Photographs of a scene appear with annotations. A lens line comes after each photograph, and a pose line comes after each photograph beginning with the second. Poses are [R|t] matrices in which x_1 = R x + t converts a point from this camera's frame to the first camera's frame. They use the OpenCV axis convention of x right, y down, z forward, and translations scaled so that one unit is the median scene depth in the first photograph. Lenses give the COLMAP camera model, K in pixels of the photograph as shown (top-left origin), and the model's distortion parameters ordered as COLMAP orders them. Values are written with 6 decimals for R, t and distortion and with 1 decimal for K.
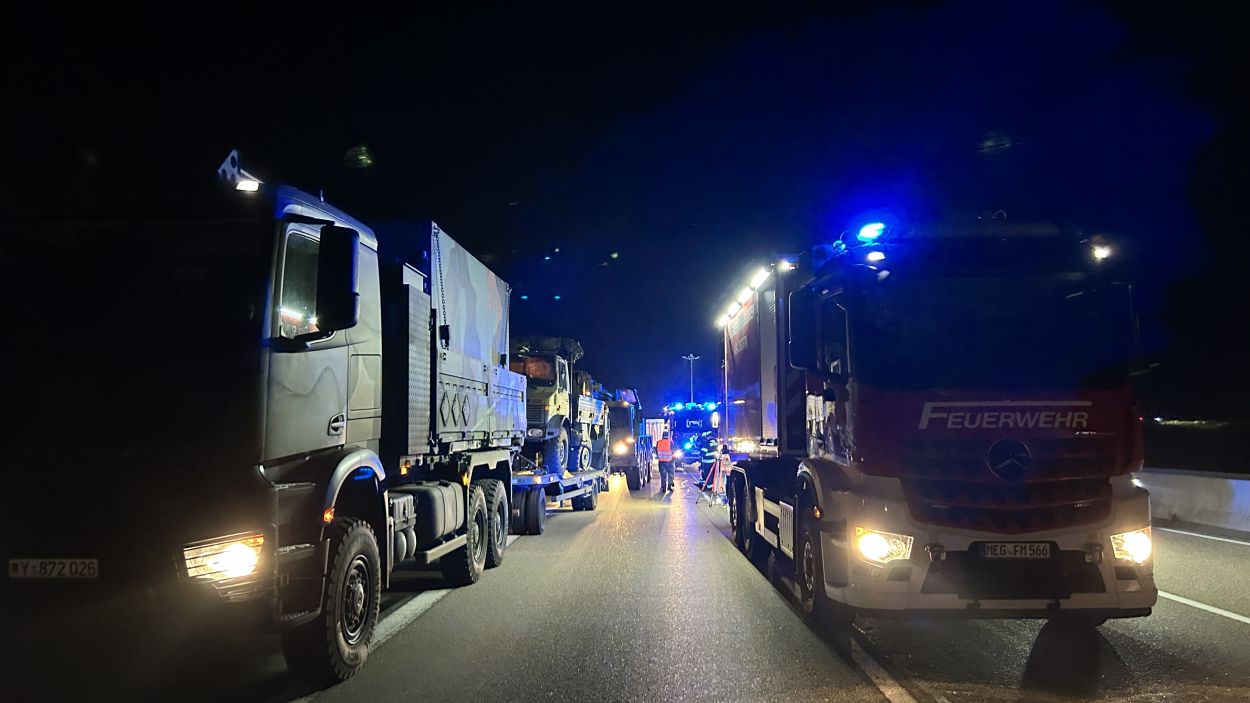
lens RADIAL K [[990.1, 0, 625.0], [0, 990.1, 351.5], [0, 0, 1]] dist [0.028403, 0.005855]
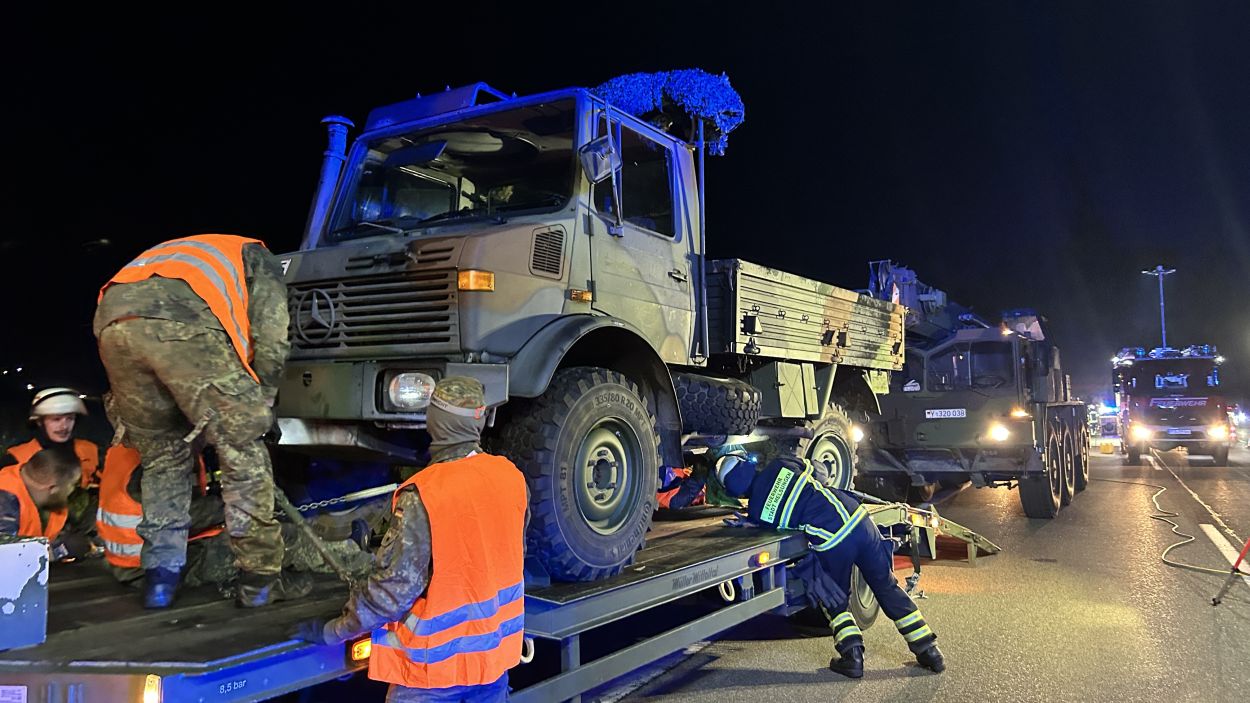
lens RADIAL K [[990.1, 0, 625.0], [0, 990.1, 351.5], [0, 0, 1]] dist [0.028403, 0.005855]
pose [[0.911034, -0.050876, -0.409181, 0.029273], [0.060044, 0.998150, 0.009580, 0.049227], [0.407937, -0.033297, 0.912403, 0.543944]]
